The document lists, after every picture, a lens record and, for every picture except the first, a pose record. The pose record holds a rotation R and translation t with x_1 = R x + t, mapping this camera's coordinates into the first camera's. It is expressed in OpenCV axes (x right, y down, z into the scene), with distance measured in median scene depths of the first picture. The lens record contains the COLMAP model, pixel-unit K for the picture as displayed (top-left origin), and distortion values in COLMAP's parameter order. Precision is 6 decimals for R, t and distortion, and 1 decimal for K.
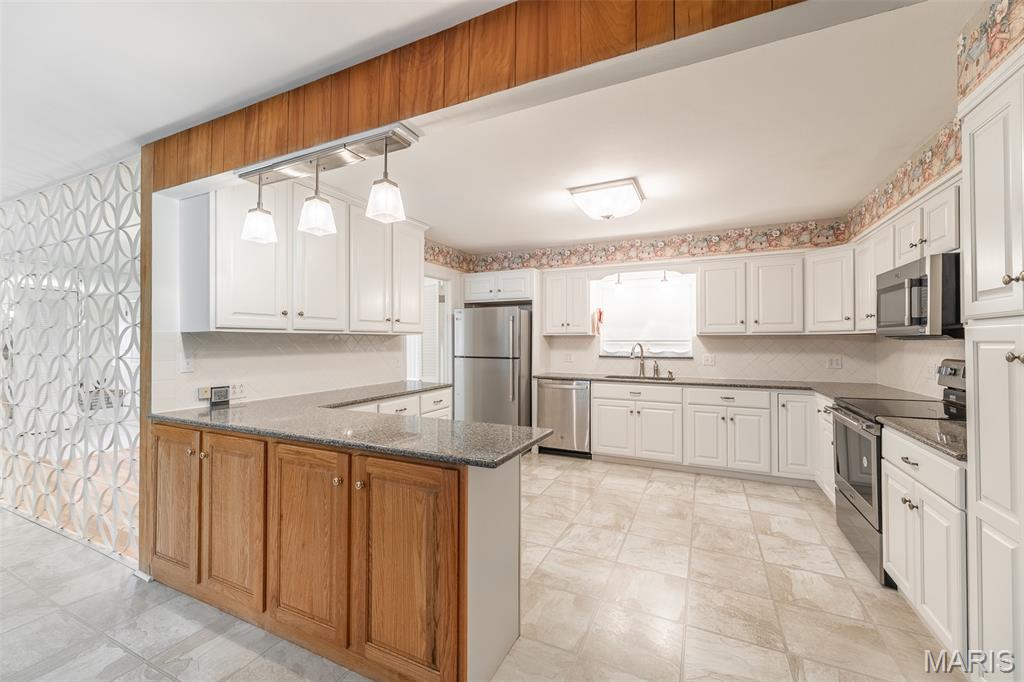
lens RADIAL K [[405.2, 0, 511.0], [0, 405.2, 338.0], [0, 0, 1]] dist [0.002211, -0.000179]
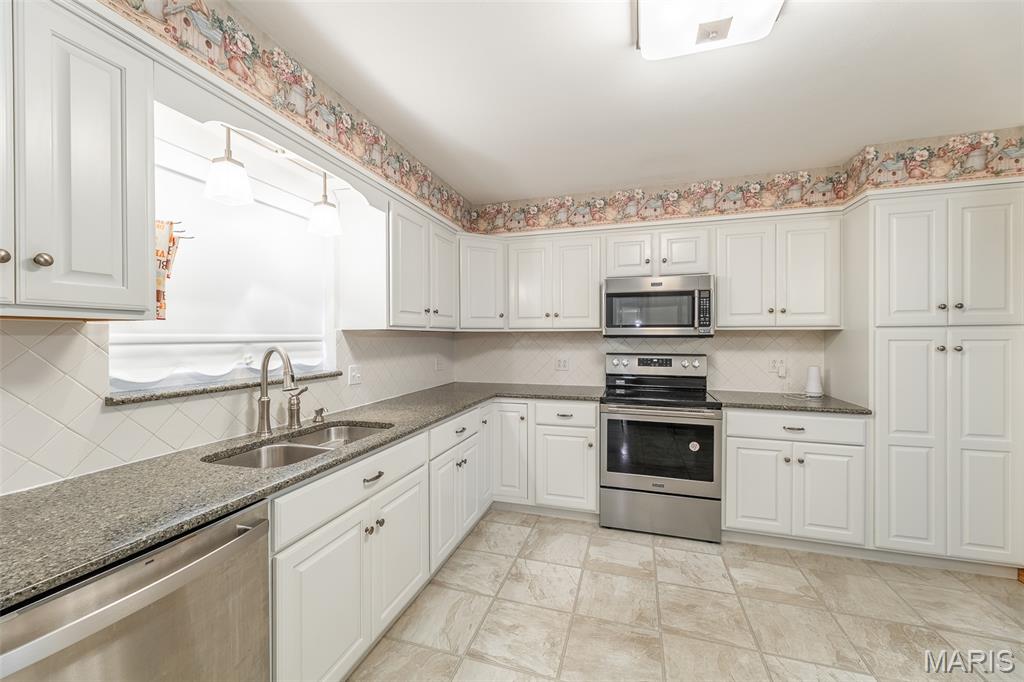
lens RADIAL K [[402.2, 0, 512.2], [0, 402.2, 338.5], [0, 0, 1]] dist [0.001433, -0.000018]
pose [[-0.143194, -0.003207, 0.989689, -0.163965], [-0.005847, 0.999980, 0.002395, 0.004499], [-0.989677, -0.005444, -0.143210, 1.682582]]
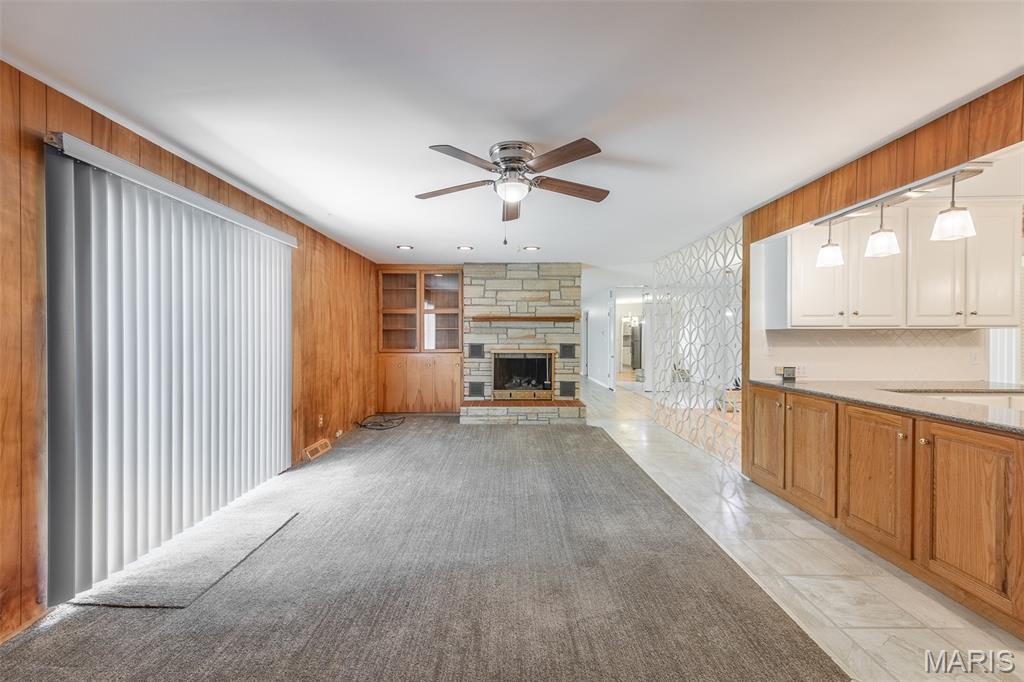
lens RADIAL K [[410.4, 0, 508.6], [0, 410.4, 337.7], [0, 0, 1]] dist [0.006257, -0.000166]
pose [[0.427062, 0.007329, -0.904193, 0.189819], [0.004453, 0.999938, 0.010208, -0.003038], [0.904211, -0.008386, 0.427003, -0.570739]]
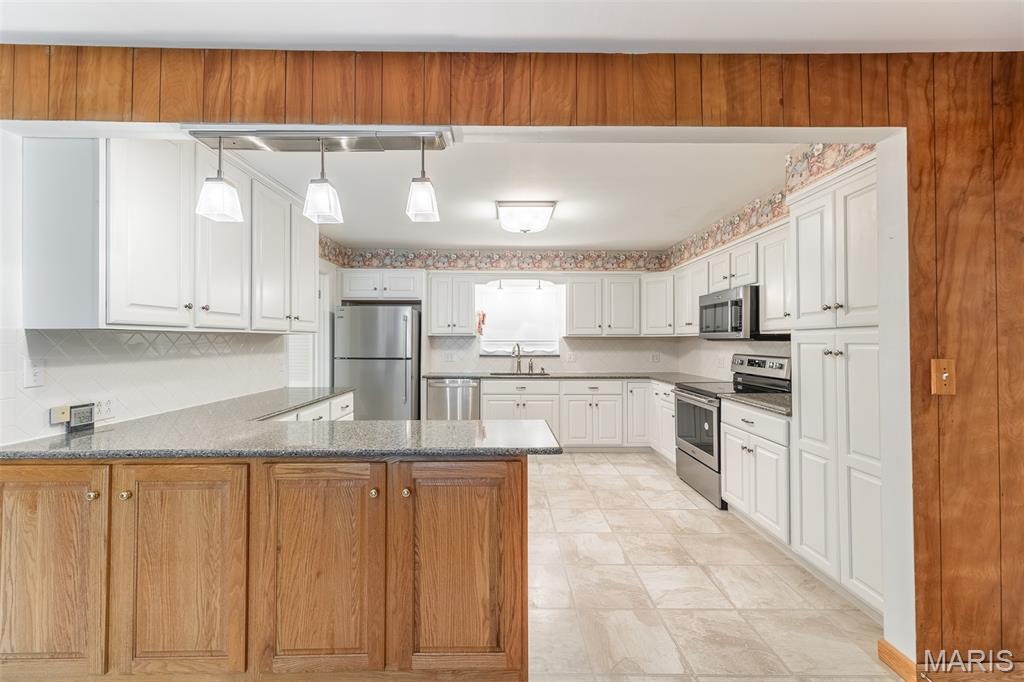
lens RADIAL K [[402.8, 0, 507.3], [0, 402.8, 336.6], [0, 0, 1]] dist [0.004934, -0.000106]
pose [[0.899867, 0.006373, 0.436118, -0.391039], [-0.005388, 0.999979, -0.003494, -0.003447], [-0.436131, 0.000794, 0.899883, 0.022541]]
